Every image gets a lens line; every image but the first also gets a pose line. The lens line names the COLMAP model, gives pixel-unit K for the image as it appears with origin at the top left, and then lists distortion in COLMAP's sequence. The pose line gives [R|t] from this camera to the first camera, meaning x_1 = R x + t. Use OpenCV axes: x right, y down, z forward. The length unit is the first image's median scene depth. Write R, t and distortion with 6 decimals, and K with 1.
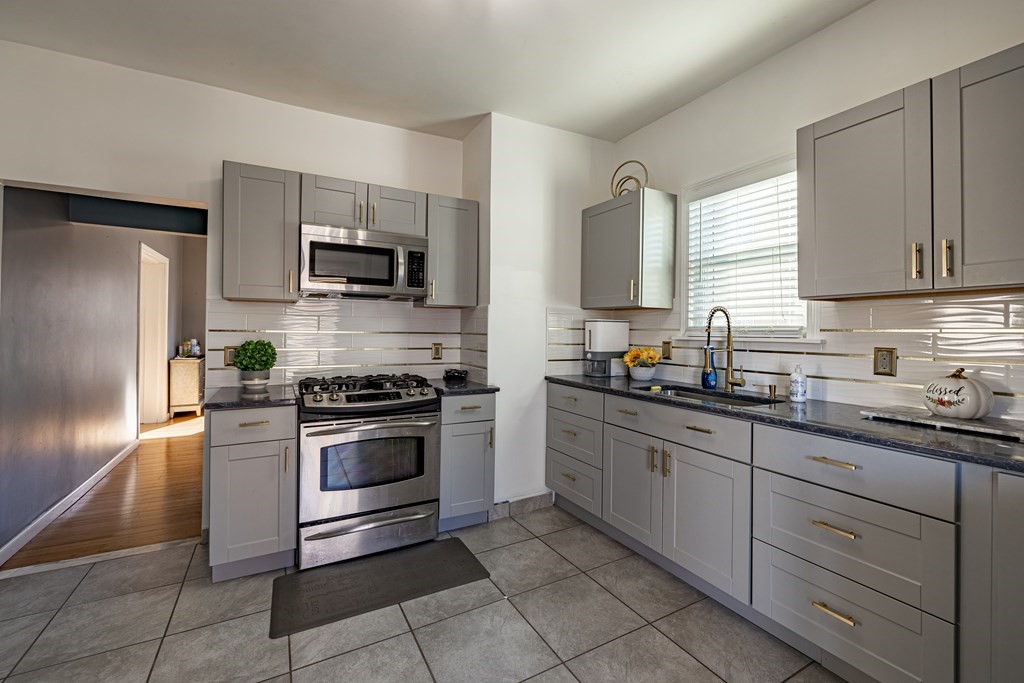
lens RADIAL K [[433.1, 0, 507.4], [0, 433.1, 325.3], [0, 0, 1]] dist [0.002153, -0.000092]
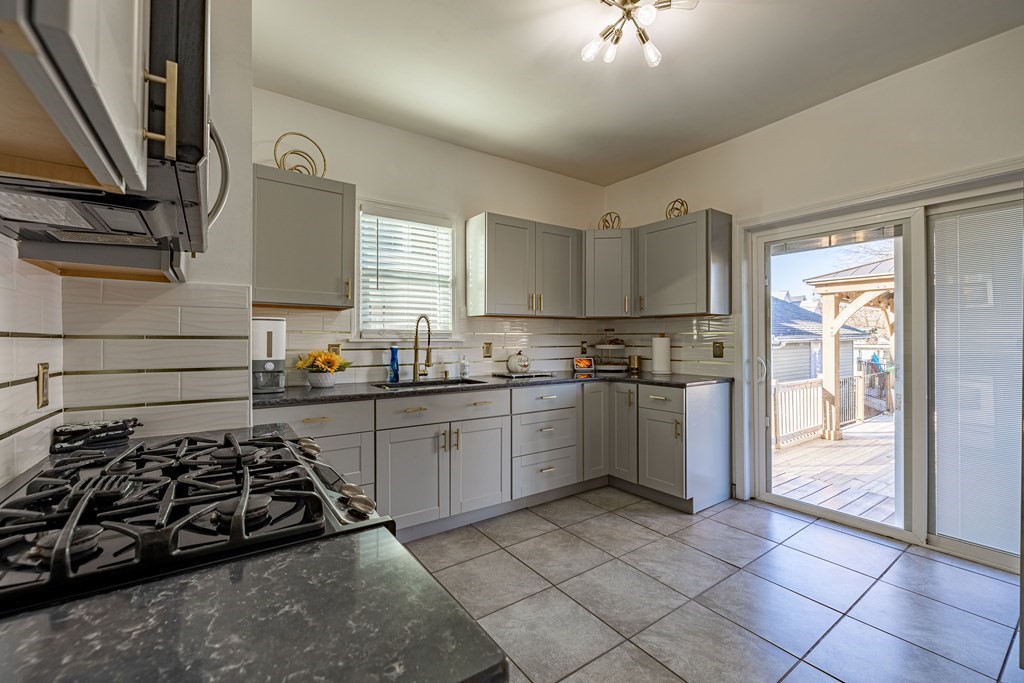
lens RADIAL K [[433.1, 0, 508.4], [0, 433.1, 338.7], [0, 0, 1]] dist [0.002153, -0.000092]
pose [[-0.117594, -0.003453, 0.993056, -0.848823], [-0.010380, 0.999944, 0.002248, 0.024707], [-0.993008, -0.010044, -0.117623, 0.958950]]
